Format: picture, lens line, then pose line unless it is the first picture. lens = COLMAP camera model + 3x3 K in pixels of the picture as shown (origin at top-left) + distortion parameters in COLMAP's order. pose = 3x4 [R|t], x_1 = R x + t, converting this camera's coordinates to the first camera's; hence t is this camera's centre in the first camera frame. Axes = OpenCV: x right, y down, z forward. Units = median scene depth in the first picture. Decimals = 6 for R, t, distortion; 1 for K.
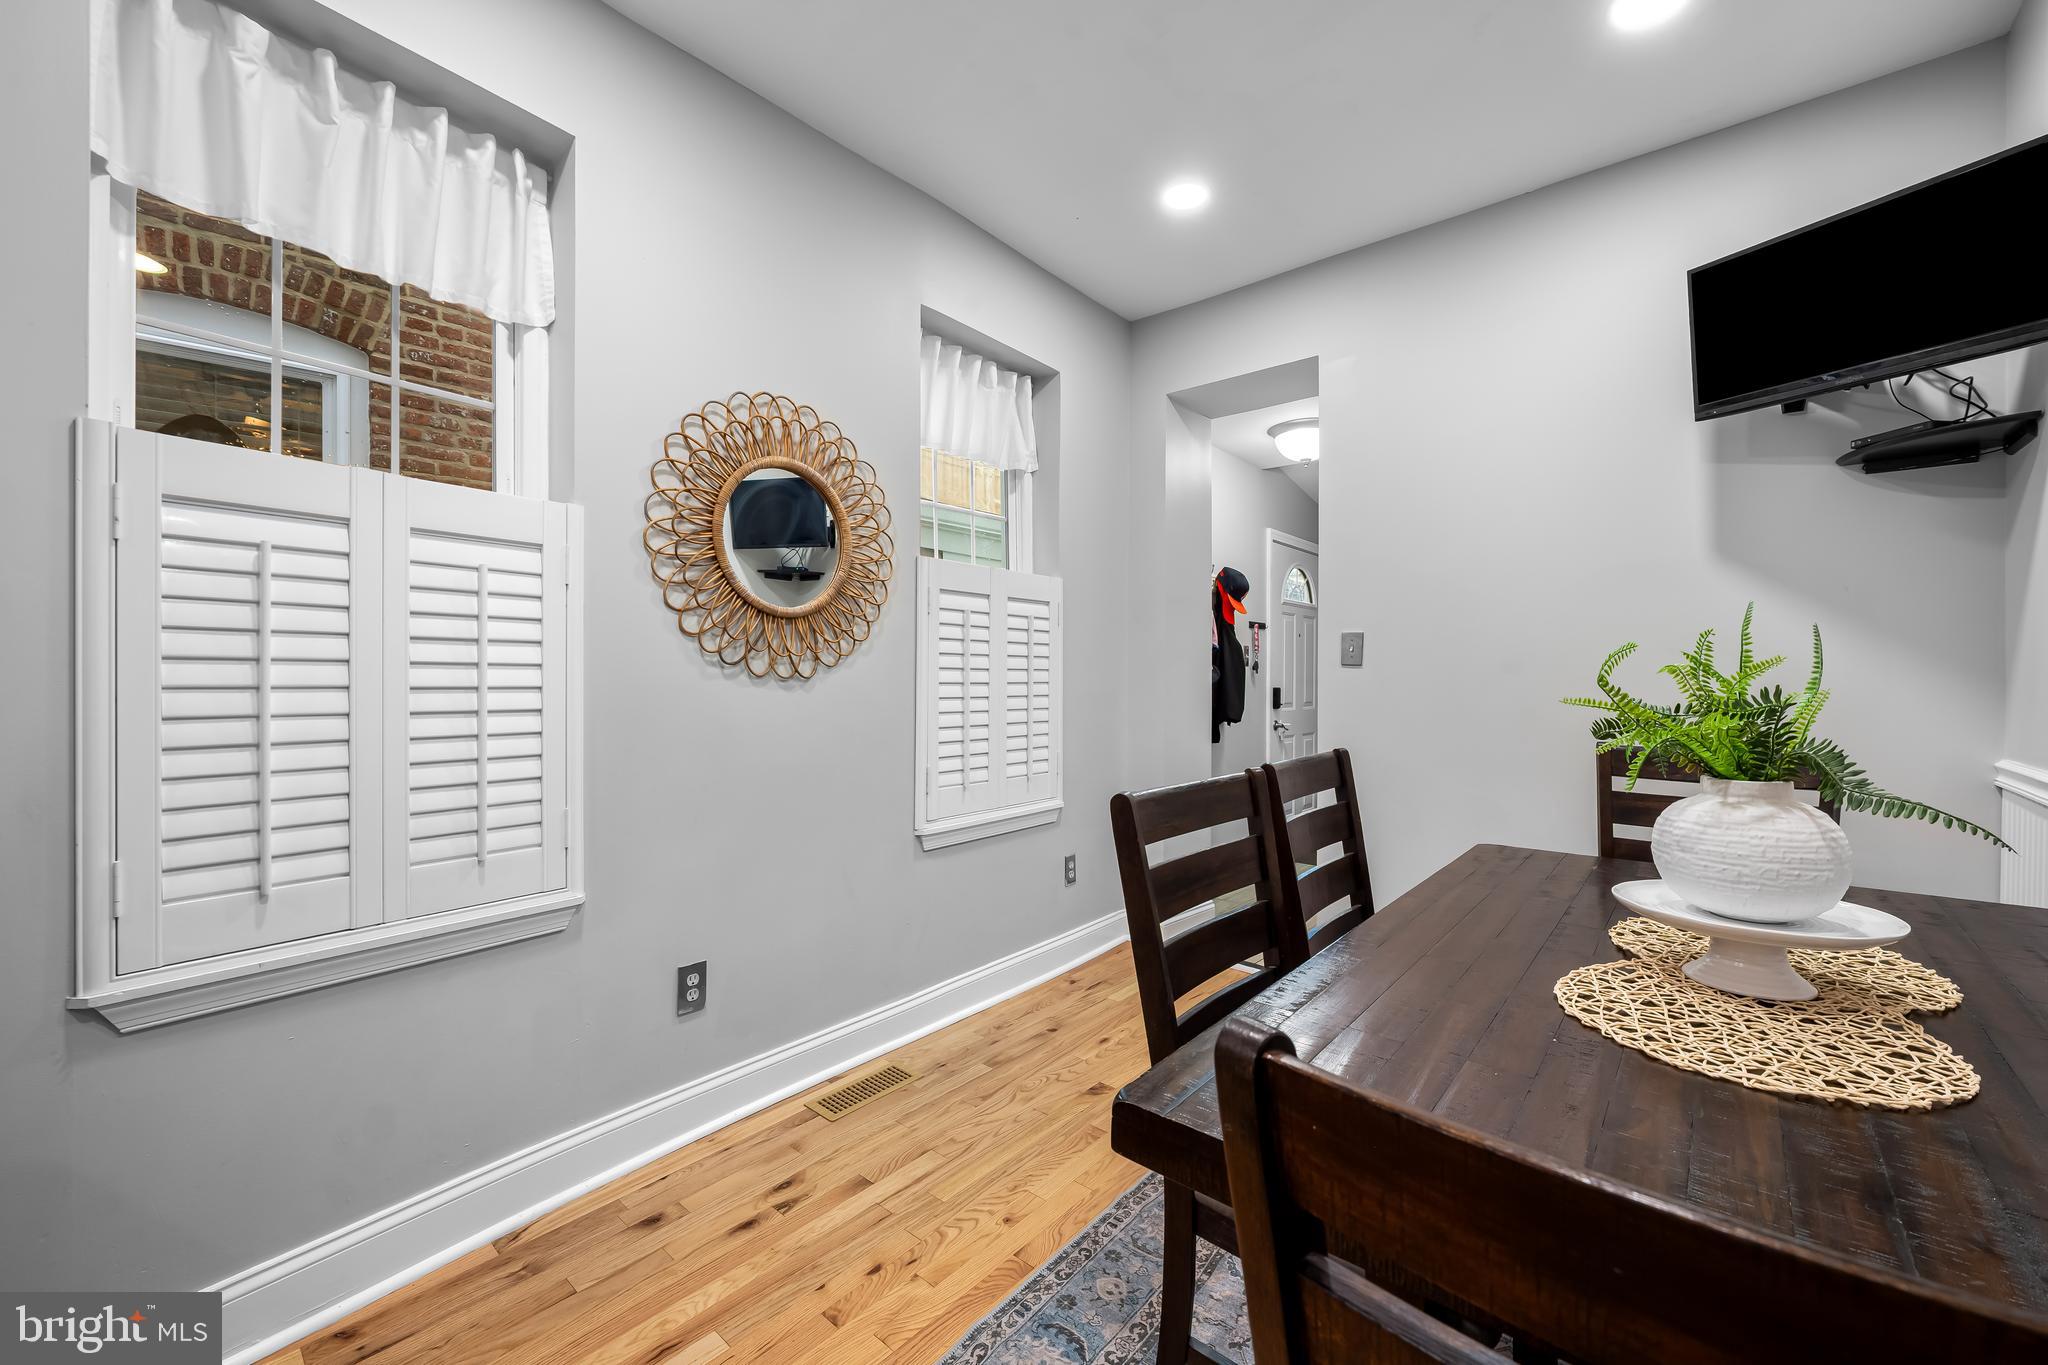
lens RADIAL K [[819.8, 0, 1020.3], [0, 819.8, 685.9], [0, 0, 1]] dist [-0.004524, 0.000446]
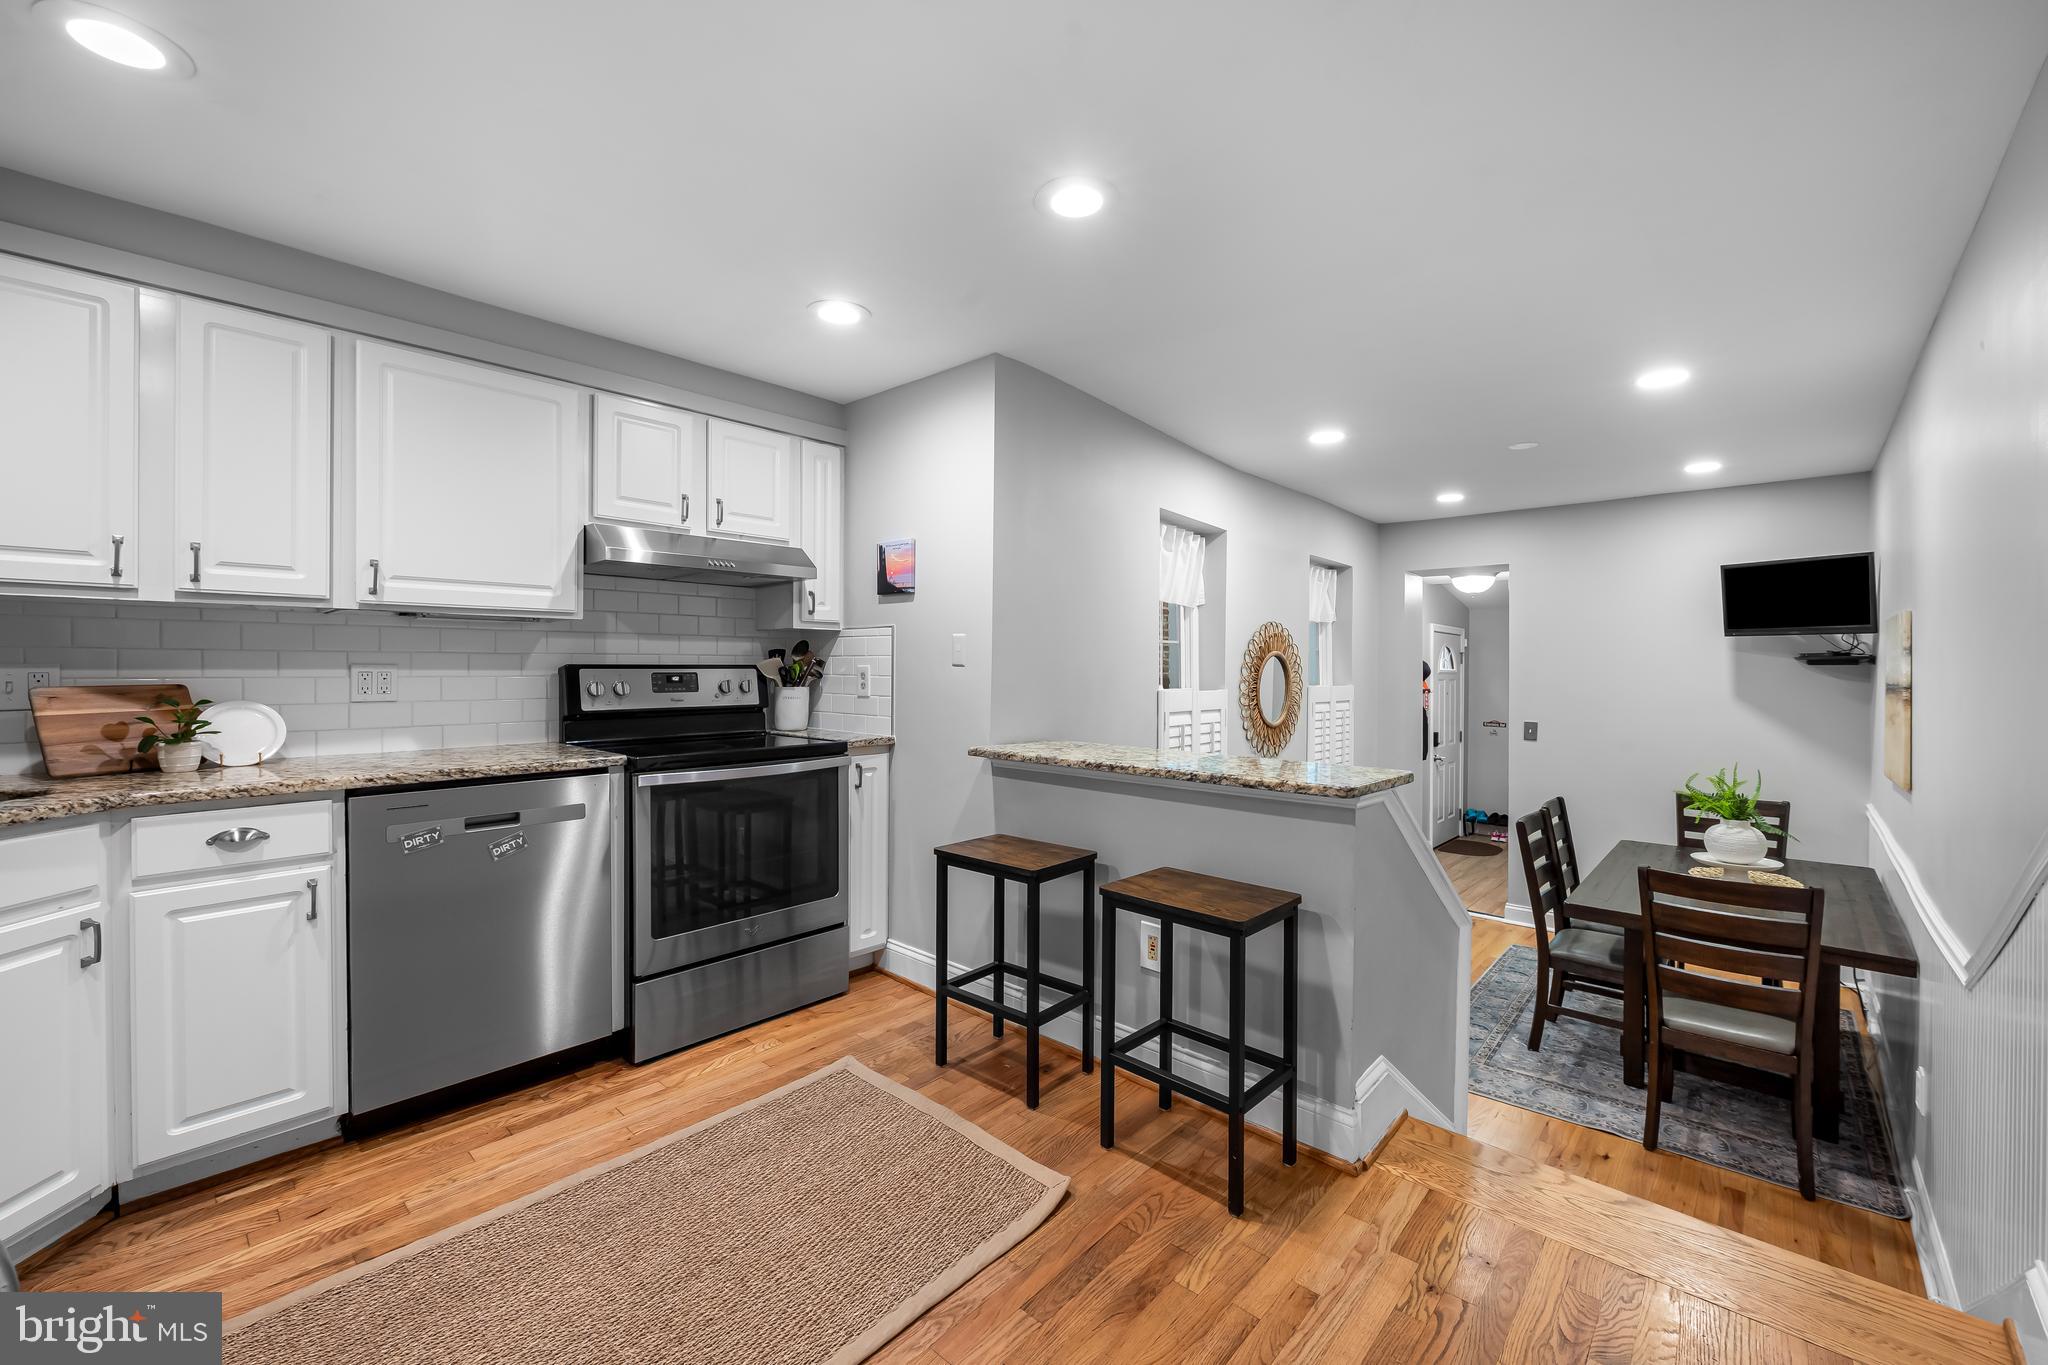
lens RADIAL K [[819.8, 0, 1025.6], [0, 819.8, 675.2], [0, 0, 1]] dist [-0.004524, 0.000446]
pose [[0.999437, 0.002844, -0.033434, -1.484312], [-0.003119, 0.999962, -0.008178, -0.346642], [0.033410, 0.008277, 0.999407, -1.911967]]
